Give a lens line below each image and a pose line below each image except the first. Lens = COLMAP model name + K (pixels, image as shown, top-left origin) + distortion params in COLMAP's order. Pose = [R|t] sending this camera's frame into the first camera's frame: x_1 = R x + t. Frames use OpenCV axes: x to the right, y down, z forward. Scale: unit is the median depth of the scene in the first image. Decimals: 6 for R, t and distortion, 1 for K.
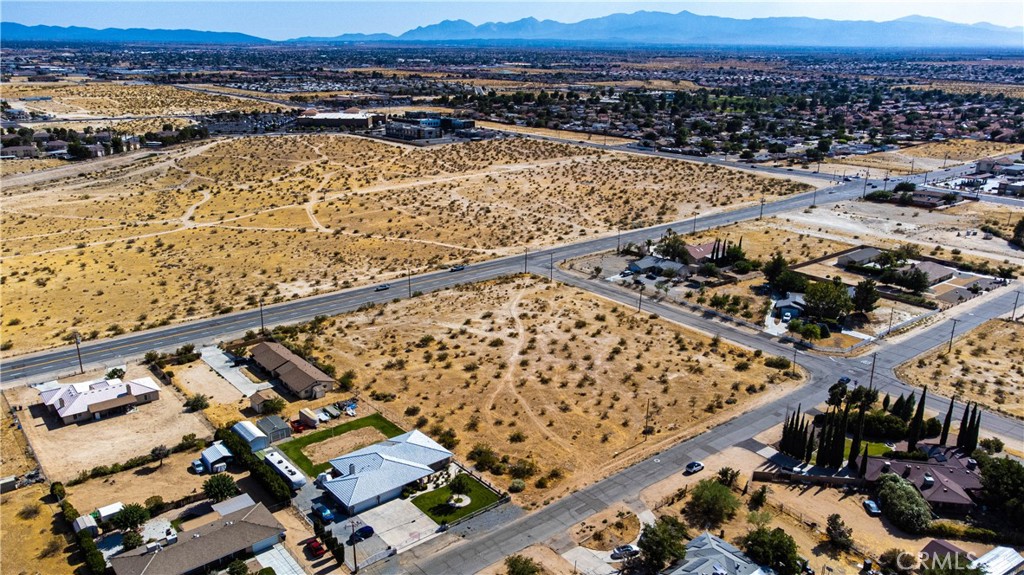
lens RADIAL K [[765.2, 0, 508.7], [0, 765.2, 288.5], [0, 0, 1]] dist [0.027601, 0.036395]
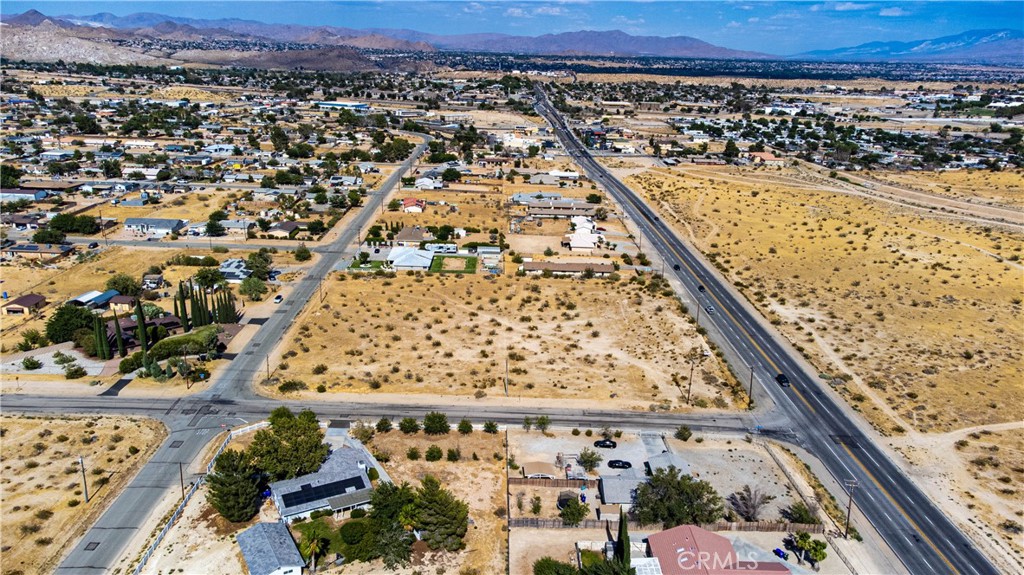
lens RADIAL K [[765.2, 0, 508.7], [0, 765.2, 288.5], [0, 0, 1]] dist [0.027601, 0.036395]
pose [[-0.627718, 0.207247, -0.750346, 0.761265], [-0.263074, 0.850719, 0.455049, -0.428268], [0.732641, 0.483039, -0.479490, 1.413671]]
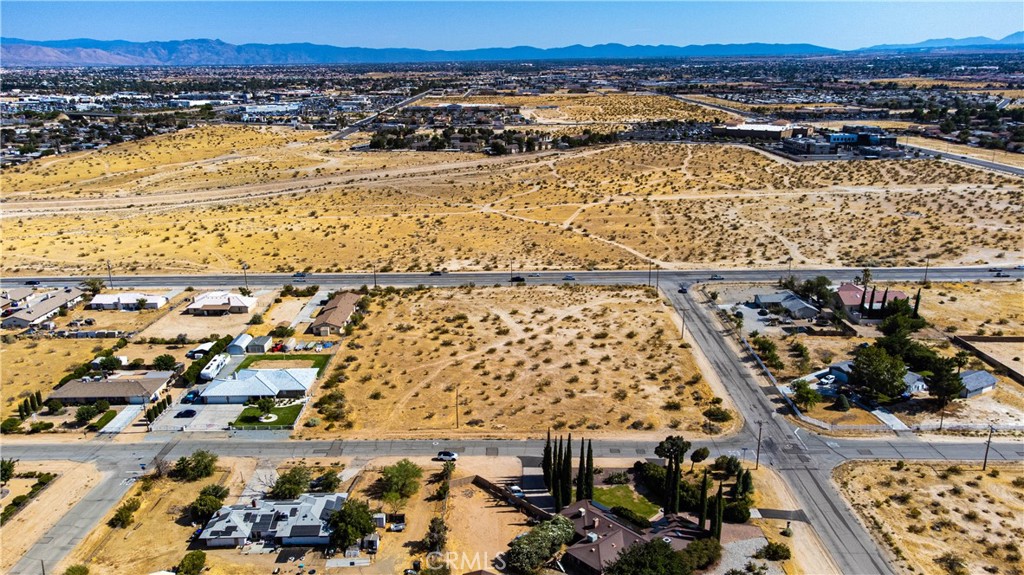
lens RADIAL K [[765.2, 0, 508.7], [0, 765.2, 288.5], [0, 0, 1]] dist [0.027601, 0.036395]
pose [[0.778726, 0.168084, -0.604428, 0.609667], [-0.176274, 0.983251, 0.046324, -0.039617], [0.602090, 0.070471, 0.795312, 0.131454]]
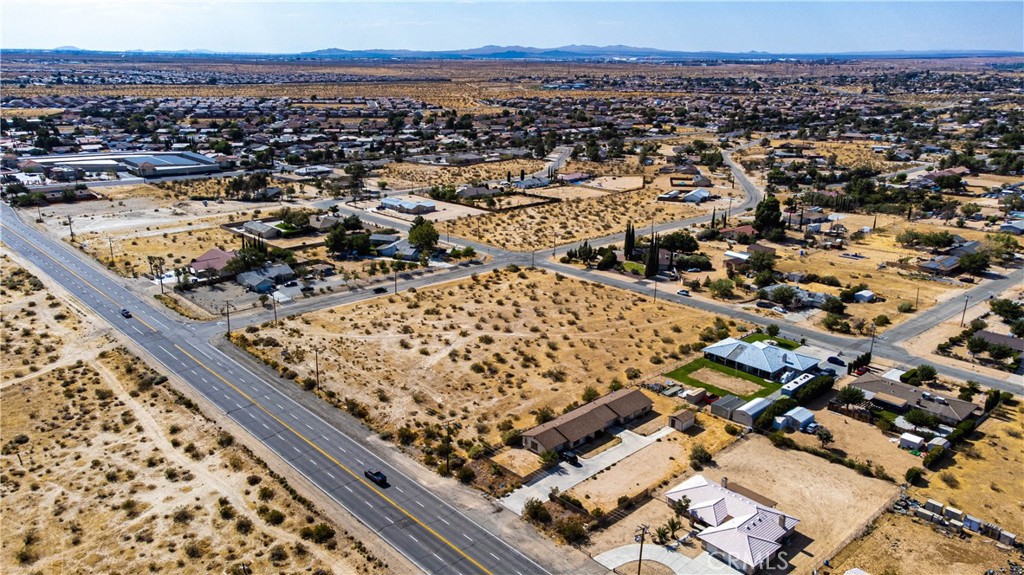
lens RADIAL K [[765.2, 0, 508.7], [0, 765.2, 288.5], [0, 0, 1]] dist [0.027601, 0.036395]
pose [[-0.056723, -0.301672, 0.951723, -0.910399], [0.291851, 0.906609, 0.304767, -0.274384], [-0.954780, 0.295049, 0.036618, 0.877541]]
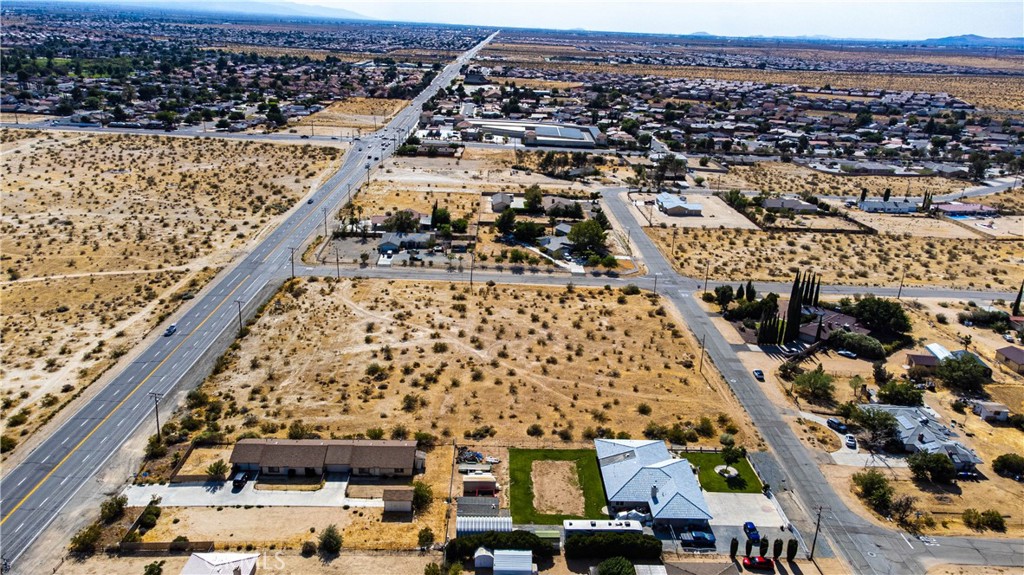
lens RADIAL K [[765.2, 0, 508.7], [0, 765.2, 288.5], [0, 0, 1]] dist [0.027601, 0.036395]
pose [[0.624755, -0.240724, 0.742787, -0.592805], [0.205016, 0.968486, 0.141431, -0.103081], [-0.753425, 0.063924, 0.654419, 0.329809]]
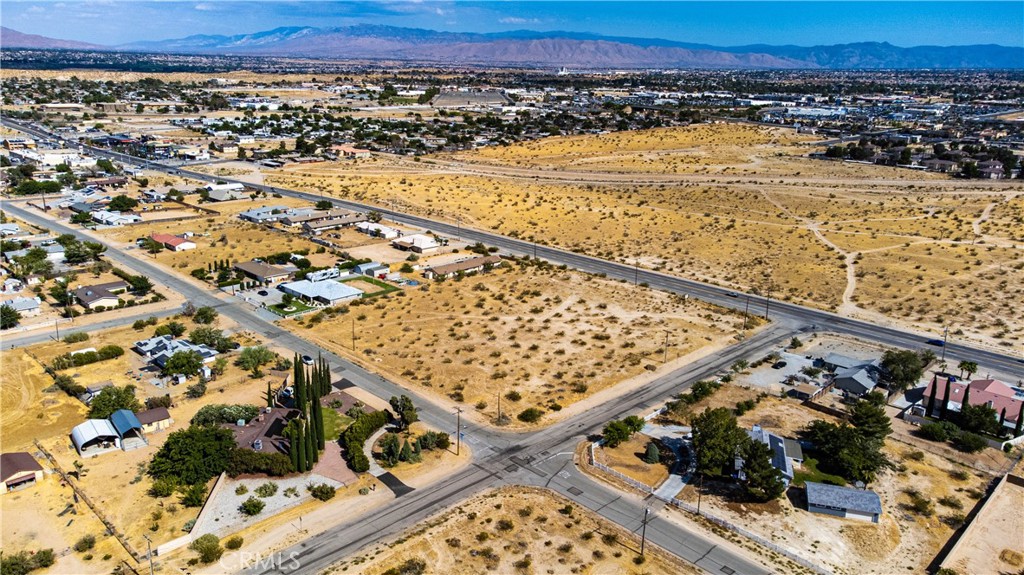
lens RADIAL K [[765.2, 0, 508.7], [0, 765.2, 288.5], [0, 0, 1]] dist [0.027601, 0.036395]
pose [[0.108859, 0.280469, -0.953670, 1.029996], [-0.314339, 0.919855, 0.234643, -0.209615], [0.943048, 0.274233, 0.188297, 0.702368]]
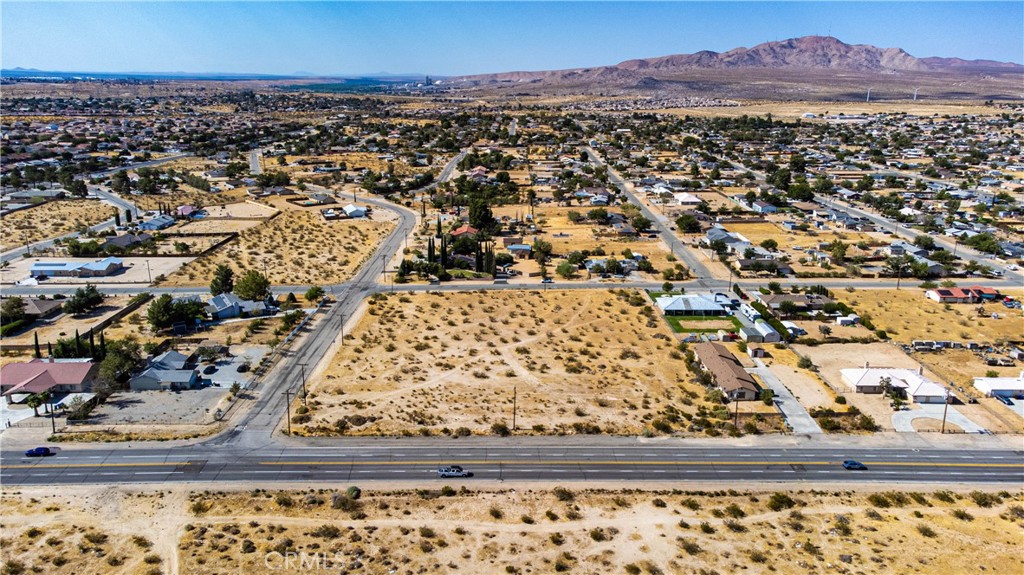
lens RADIAL K [[765.2, 0, 508.7], [0, 765.2, 288.5], [0, 0, 1]] dist [0.027601, 0.036395]
pose [[-0.781637, -0.178230, 0.597727, -0.580575], [0.174987, 0.857159, 0.484414, -0.485615], [-0.598685, 0.483230, -0.638799, 1.564494]]
